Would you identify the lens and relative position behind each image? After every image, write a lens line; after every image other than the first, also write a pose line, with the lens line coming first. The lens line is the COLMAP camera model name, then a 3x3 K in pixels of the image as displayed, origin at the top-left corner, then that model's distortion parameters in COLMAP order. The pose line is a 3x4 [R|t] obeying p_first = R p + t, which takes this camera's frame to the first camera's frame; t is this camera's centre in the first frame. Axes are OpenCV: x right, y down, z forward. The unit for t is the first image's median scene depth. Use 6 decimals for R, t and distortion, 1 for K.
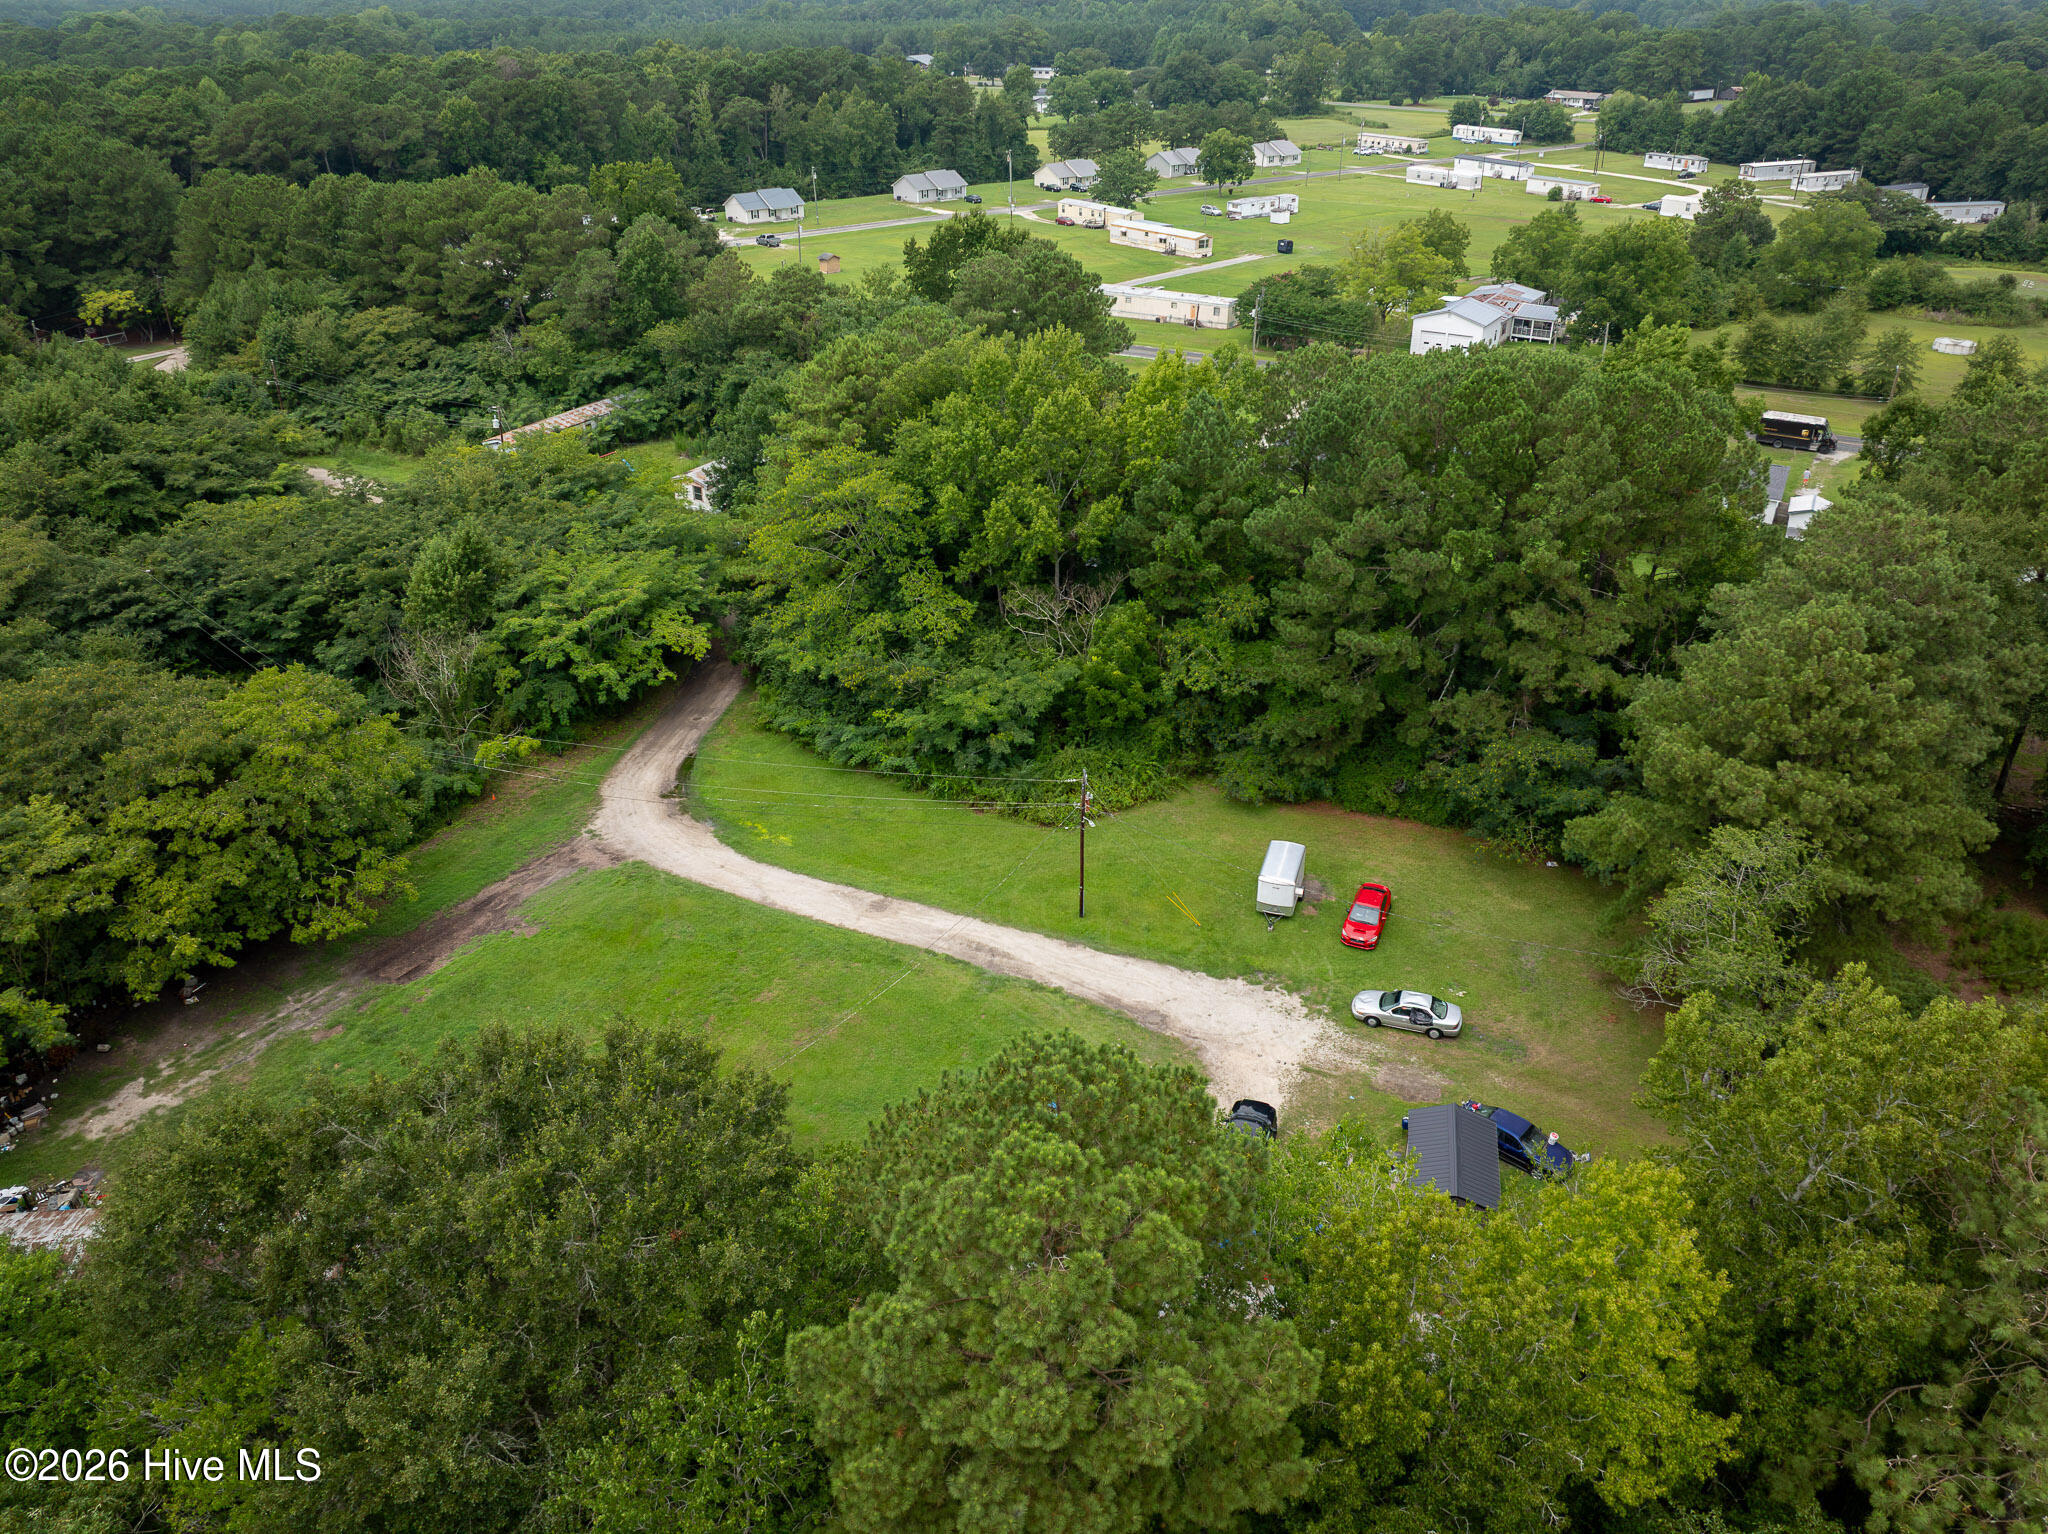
lens RADIAL K [[1443.9, 0, 1033.6], [0, 1443.9, 772.4], [0, 0, 1]] dist [-0.047834, 0.016811]
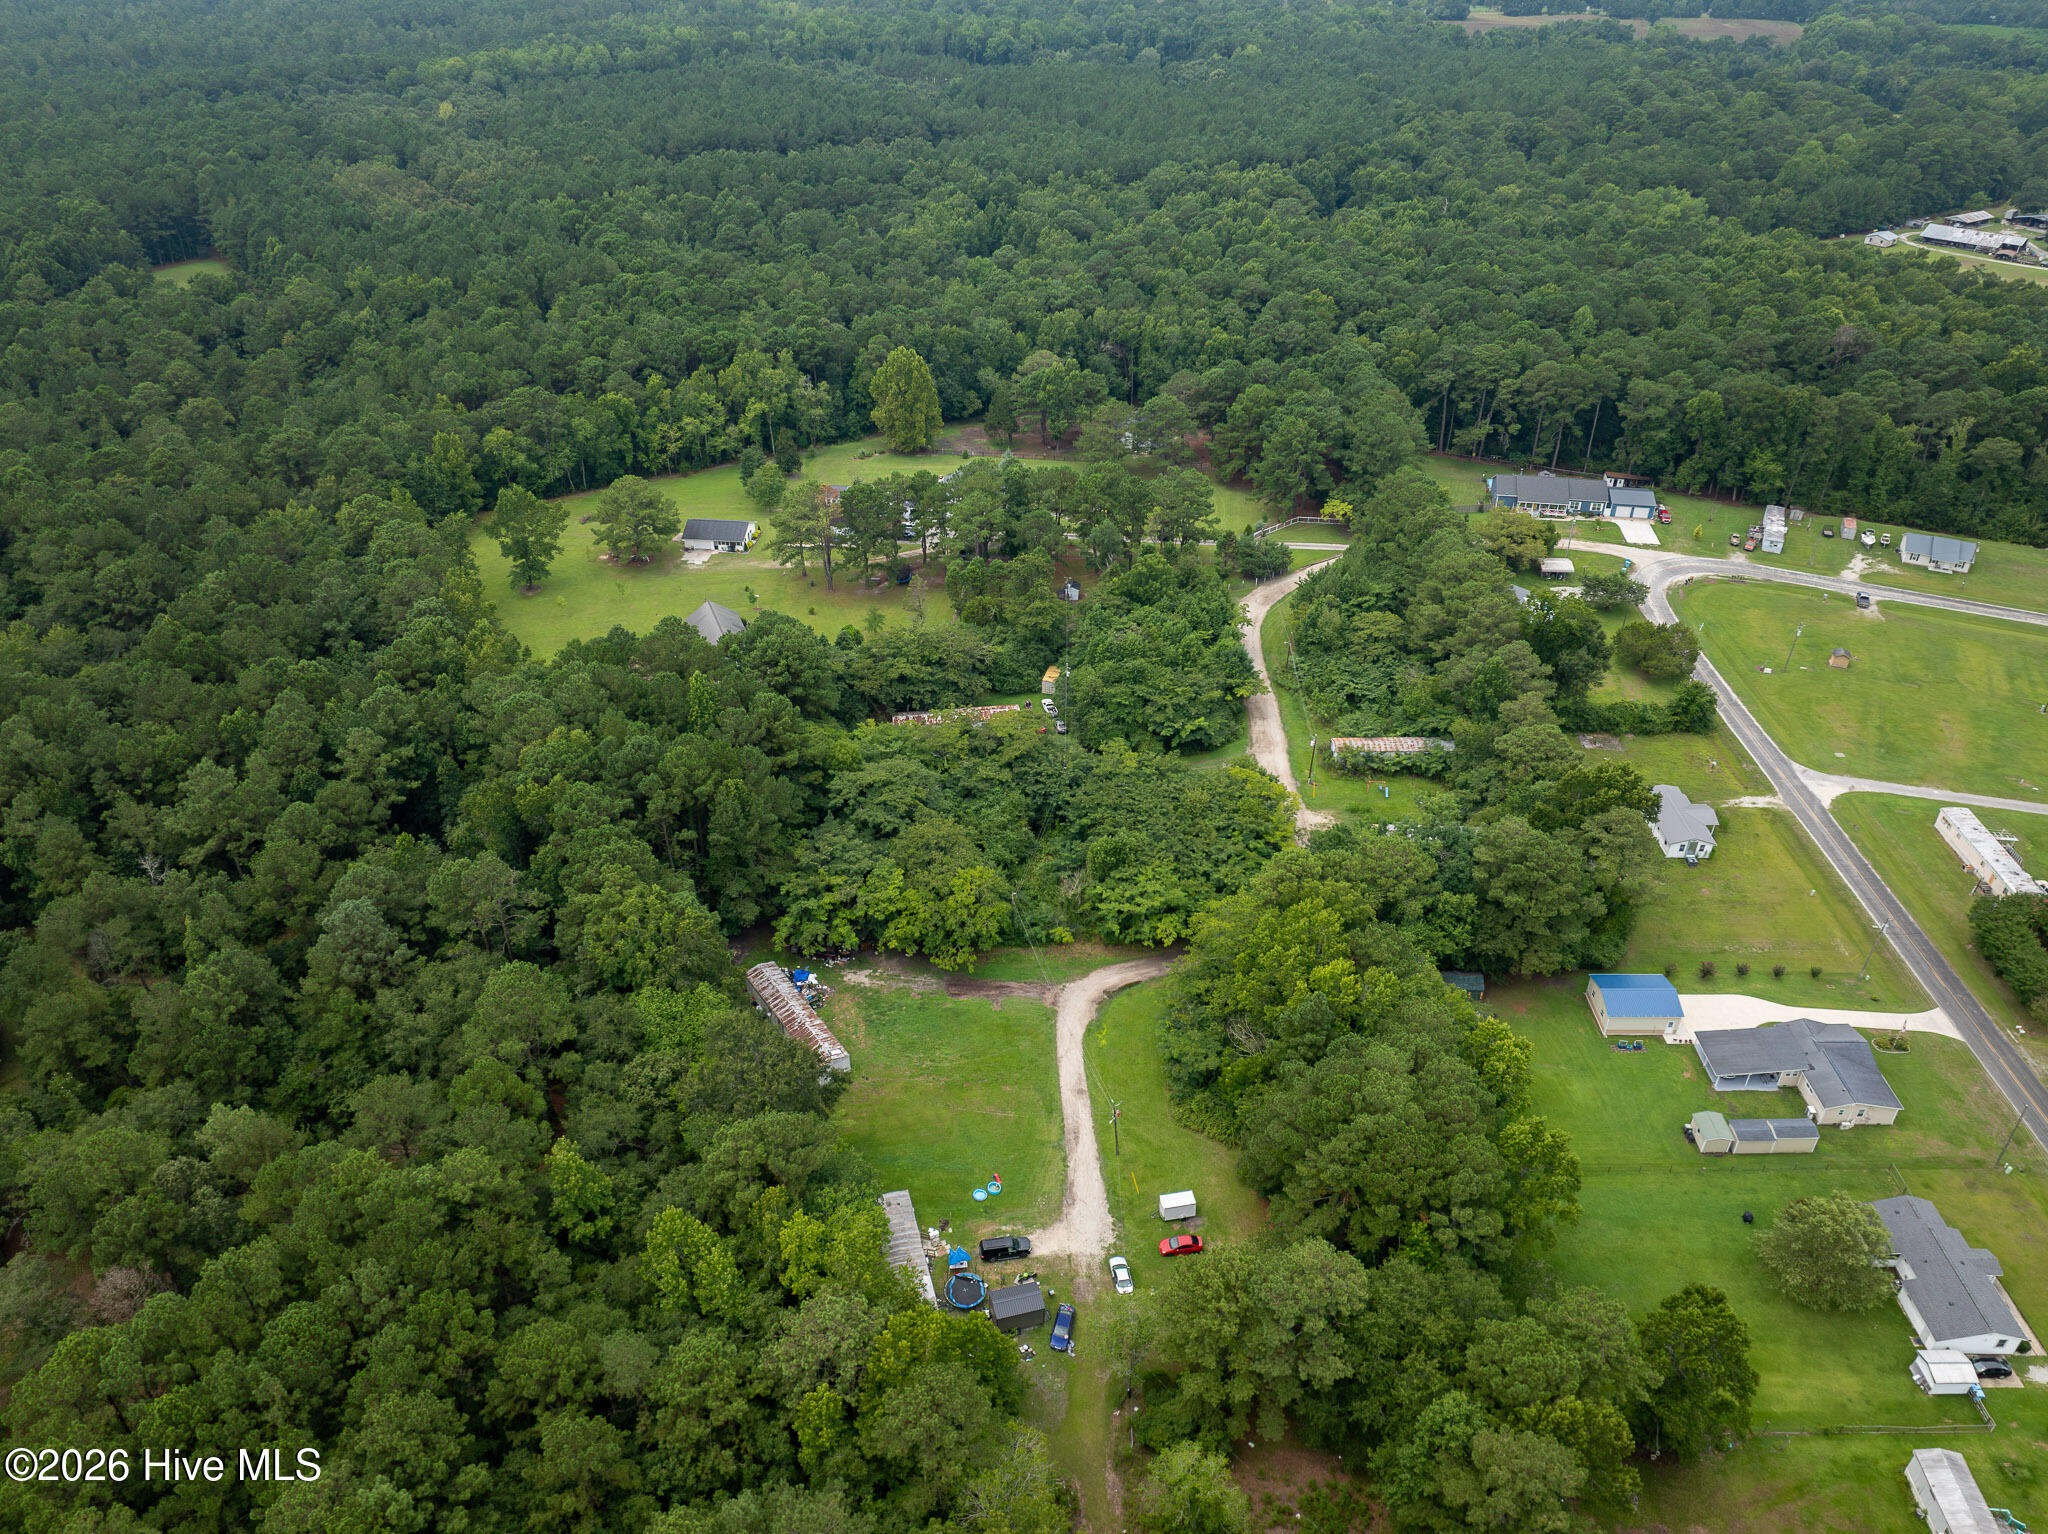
lens RADIAL K [[1443.9, 0, 1027.0], [0, 1443.9, 760.3], [0, 0, 1]] dist [-0.047834, 0.016811]
pose [[0.475889, 0.486224, -0.732882, 1.223610], [-0.435573, 0.854216, 0.283886, -0.931764], [0.764071, 0.184125, 0.618298, -0.558366]]
